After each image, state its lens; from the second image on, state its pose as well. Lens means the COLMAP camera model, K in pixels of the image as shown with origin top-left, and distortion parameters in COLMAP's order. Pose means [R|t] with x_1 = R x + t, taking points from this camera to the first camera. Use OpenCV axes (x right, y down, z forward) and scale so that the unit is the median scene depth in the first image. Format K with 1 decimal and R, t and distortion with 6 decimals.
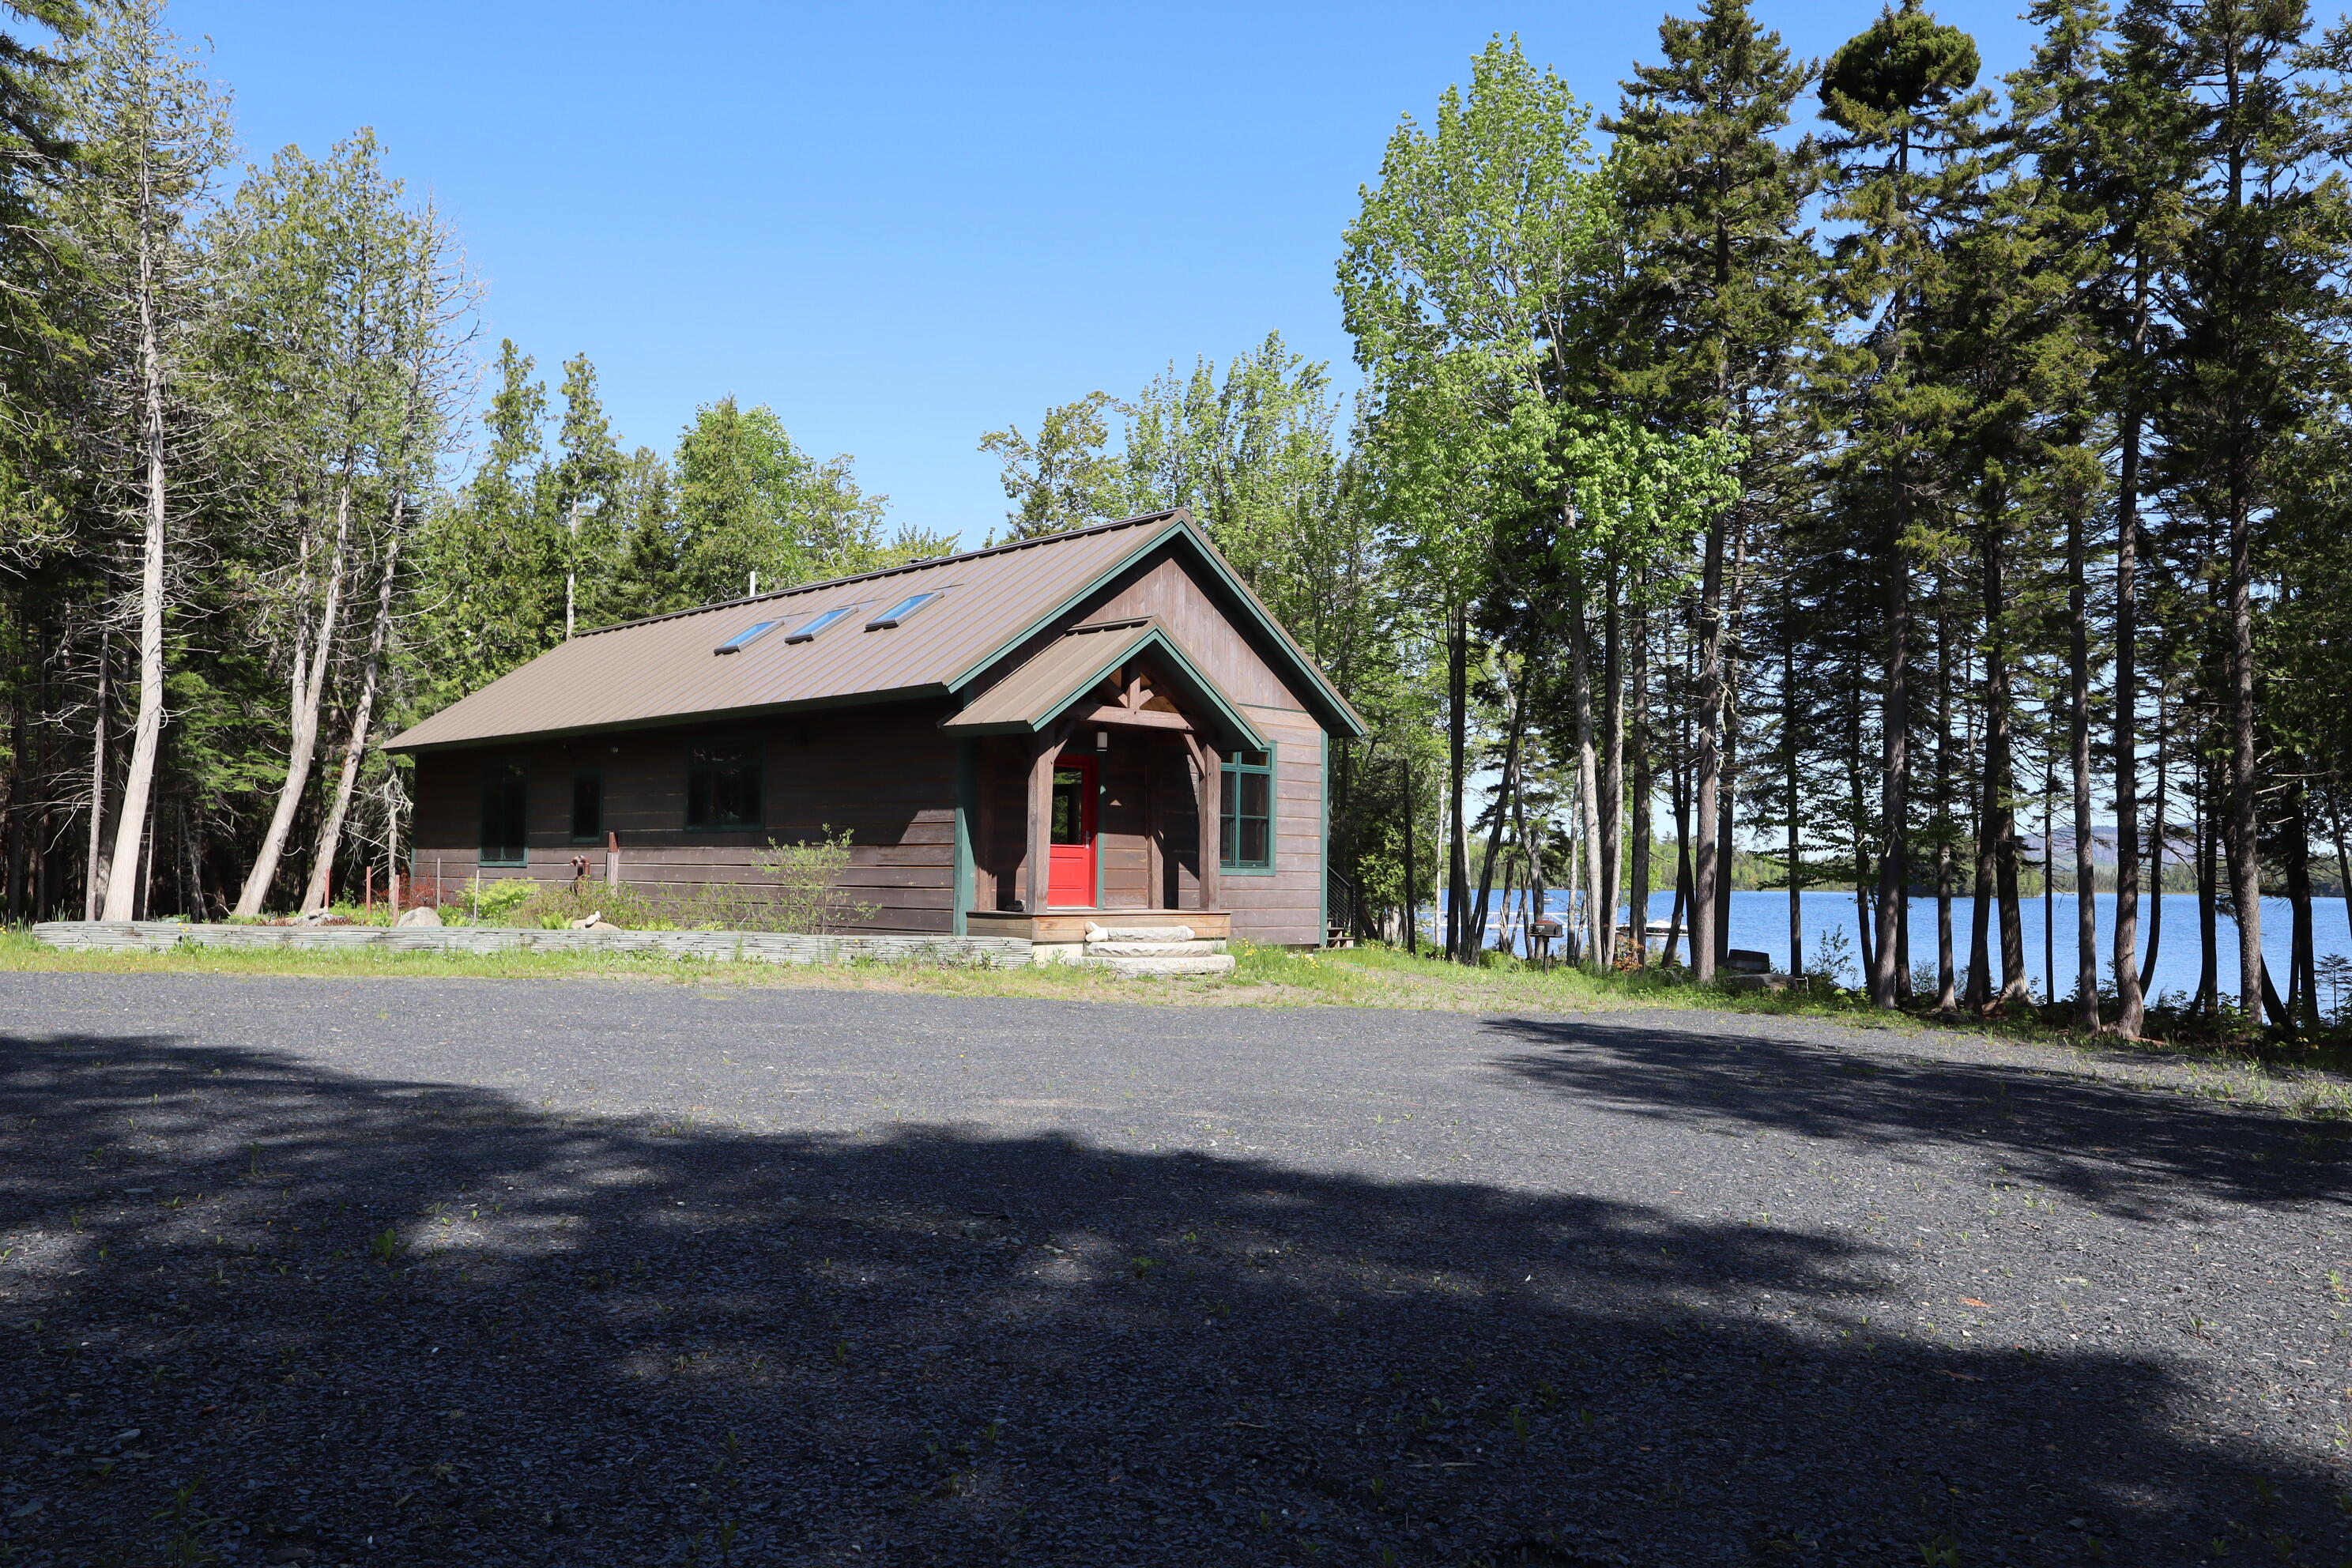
lens RADIAL K [[1681.2, 0, 1179.5], [0, 1681.2, 799.3], [0, 0, 1]] dist [0.007363, 0.002122]
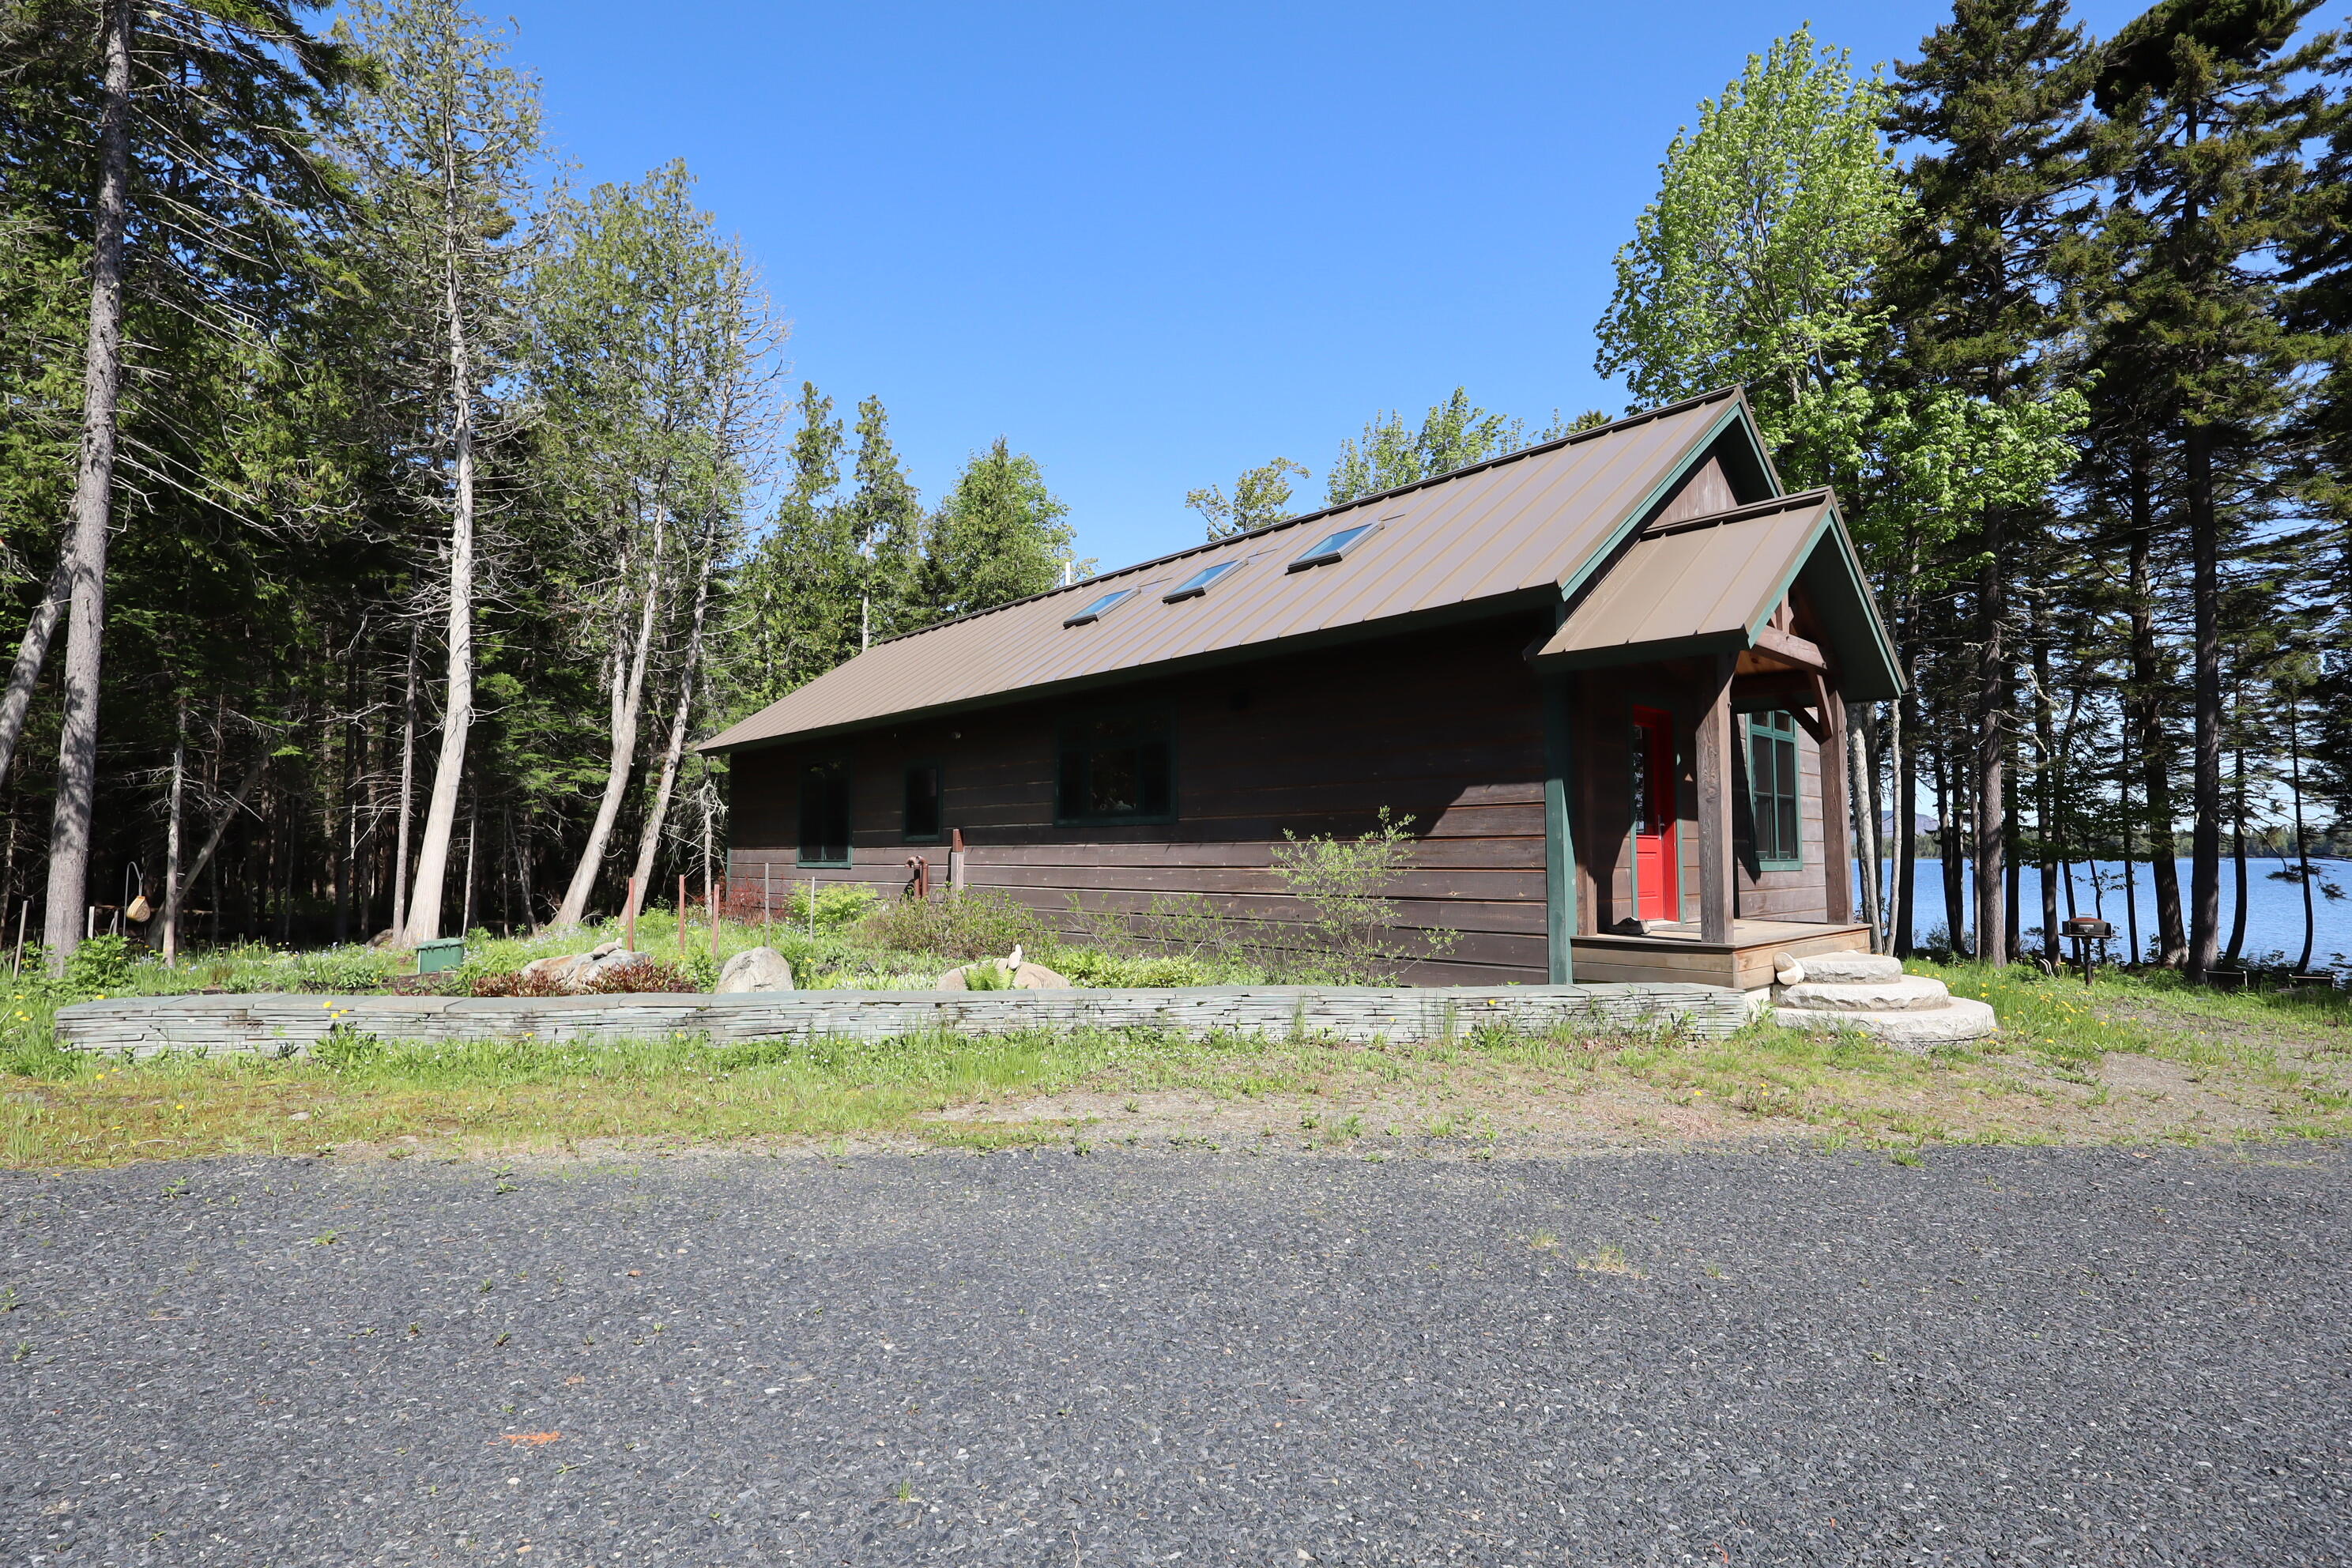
lens RADIAL K [[1093.4, 0, 1176.0], [0, 1093.4, 784.0], [0, 0, 1]] dist [0.013013, -0.000015]
pose [[0.999375, -0.016925, -0.031038, -0.164348], [0.016282, 0.999650, -0.020856, 0.008056], [0.031380, 0.020338, 0.999301, 0.347567]]
